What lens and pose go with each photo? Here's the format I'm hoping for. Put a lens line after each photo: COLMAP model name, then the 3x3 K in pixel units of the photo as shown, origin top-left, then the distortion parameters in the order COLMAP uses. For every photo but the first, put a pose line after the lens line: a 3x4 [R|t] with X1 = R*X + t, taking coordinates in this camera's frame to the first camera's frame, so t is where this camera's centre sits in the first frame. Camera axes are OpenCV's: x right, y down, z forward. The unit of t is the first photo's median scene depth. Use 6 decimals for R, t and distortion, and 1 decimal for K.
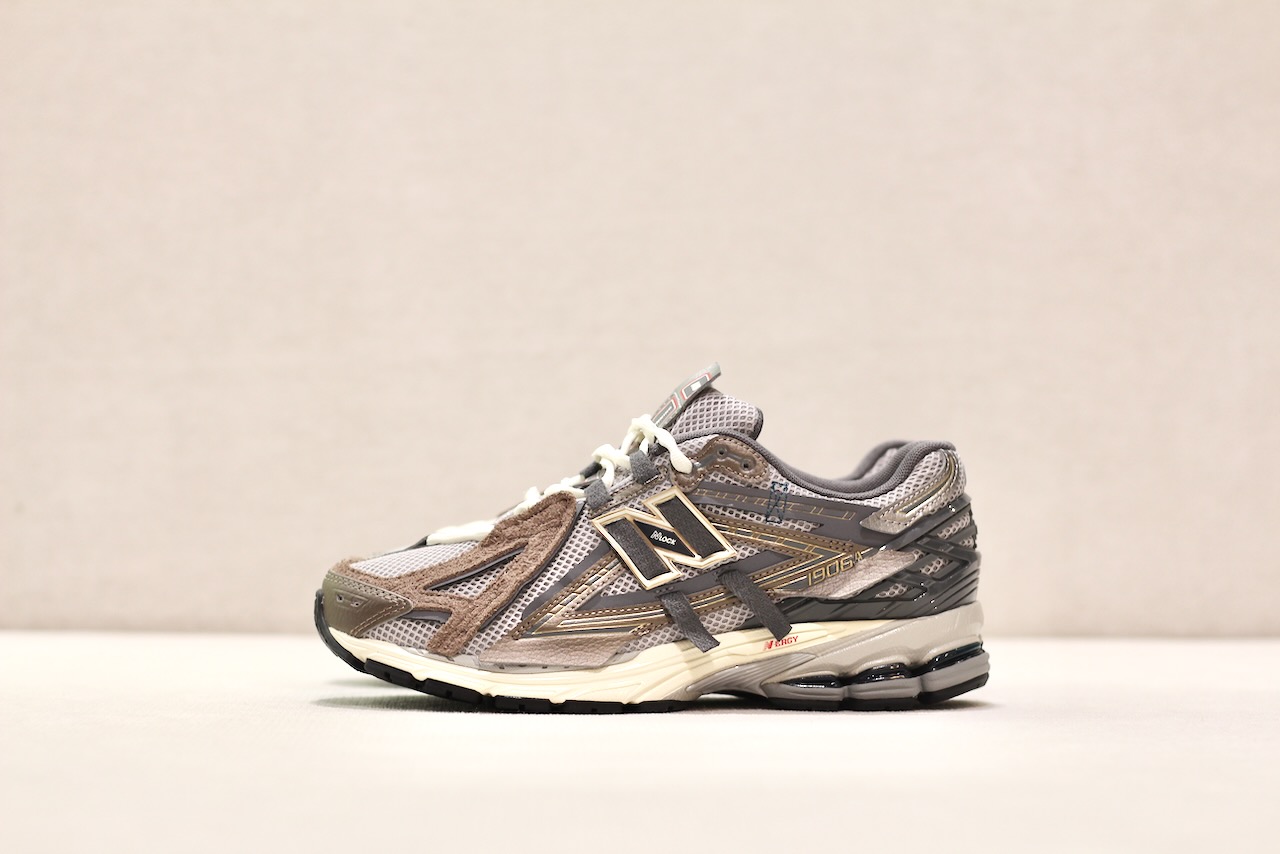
lens RADIAL K [[3152.7, 0, 641.3], [0, 3152.7, 427.3], [0, 0, 1]] dist [-0.104723, 0.000000]
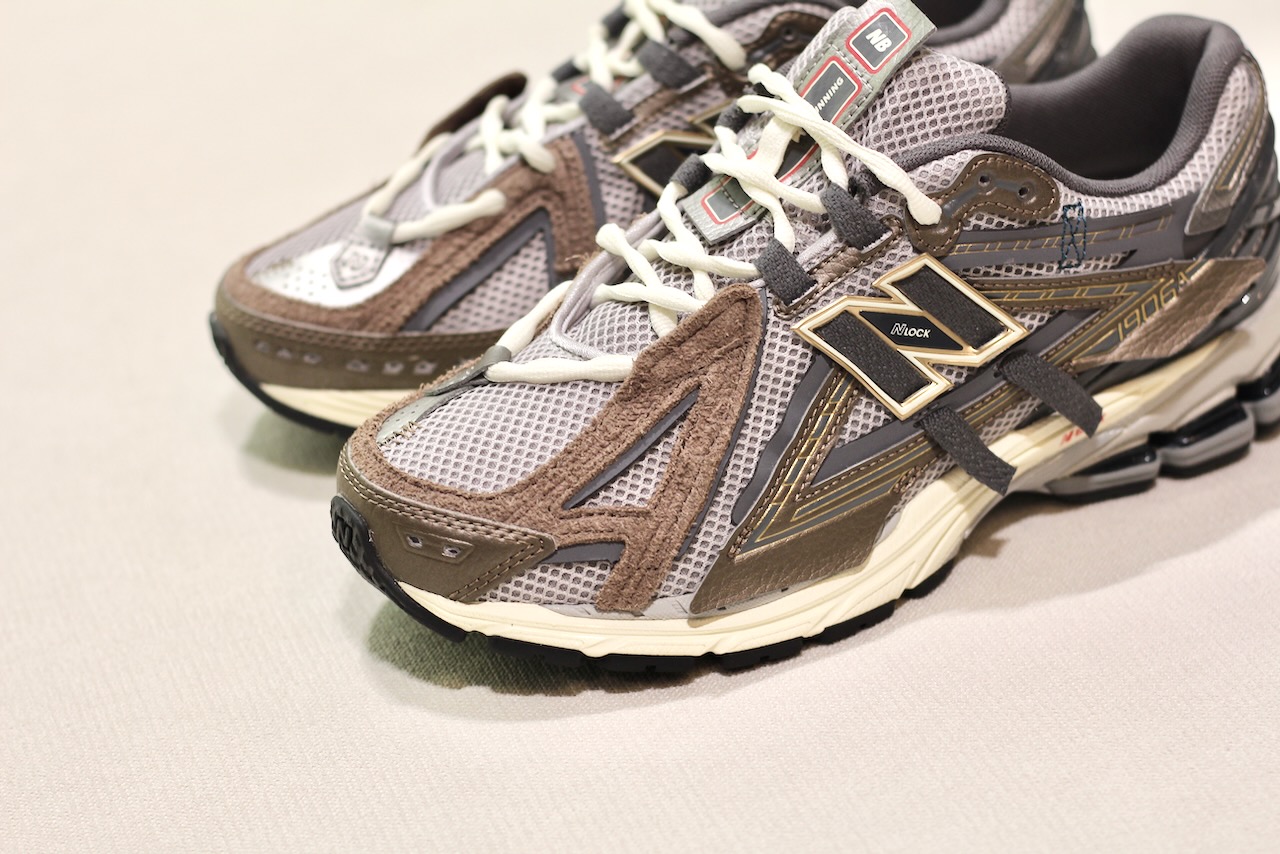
lens RADIAL K [[3152.7, 0, 647.0], [0, 3152.7, 511.8], [0, 0, 1]] dist [-0.104723, 0.000000]
pose [[0.909019, -0.282942, 0.305987, -0.239511], [0.079507, 0.838466, 0.539123, -0.272799], [-0.409100, -0.465745, 0.784677, 0.517706]]
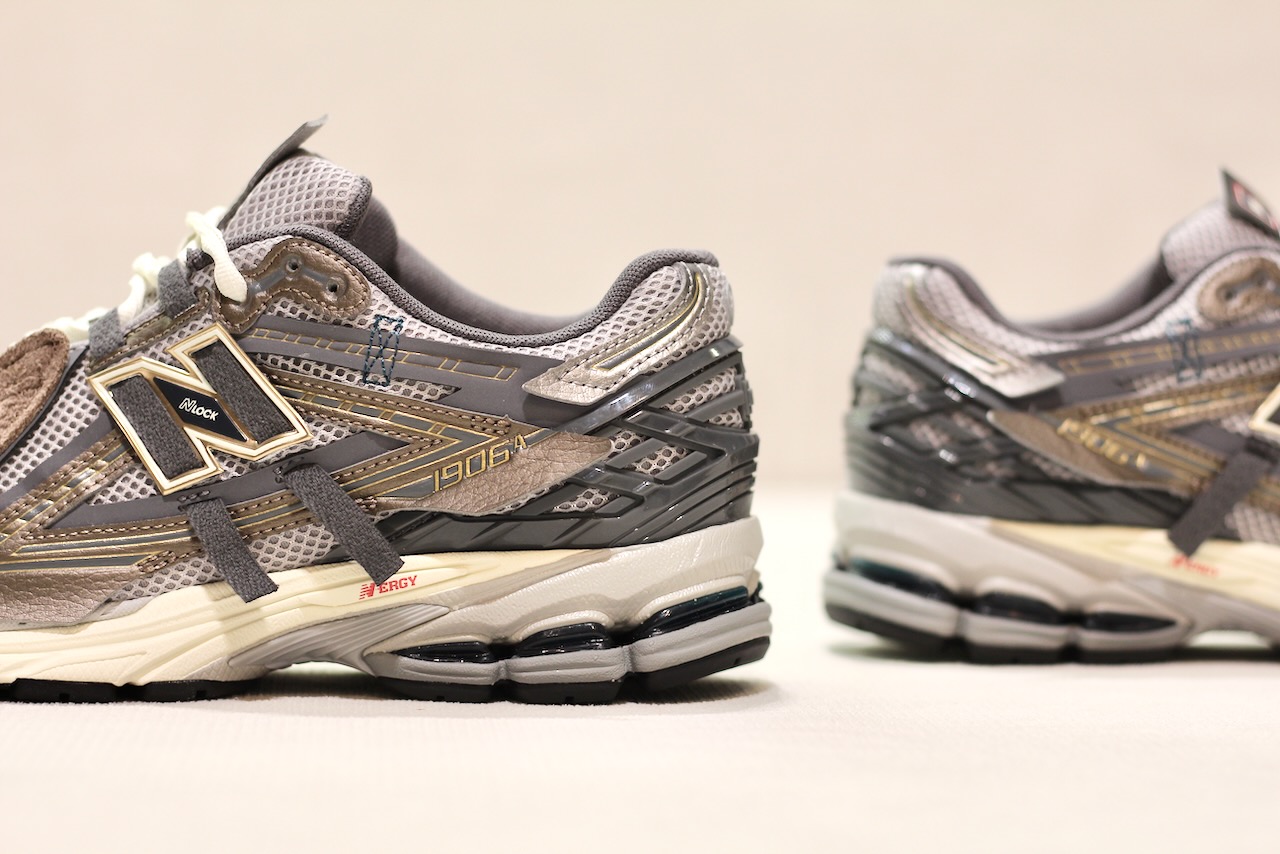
lens RADIAL K [[3152.7, 0, 638.5], [0, 3152.7, 427.4], [0, 0, 1]] dist [-0.104723, 0.000000]
pose [[0.994179, 0.008957, -0.107371, 0.154075], [-0.002998, 0.998452, 0.055532, 0.005237], [0.107702, -0.054887, 0.992667, 0.415514]]
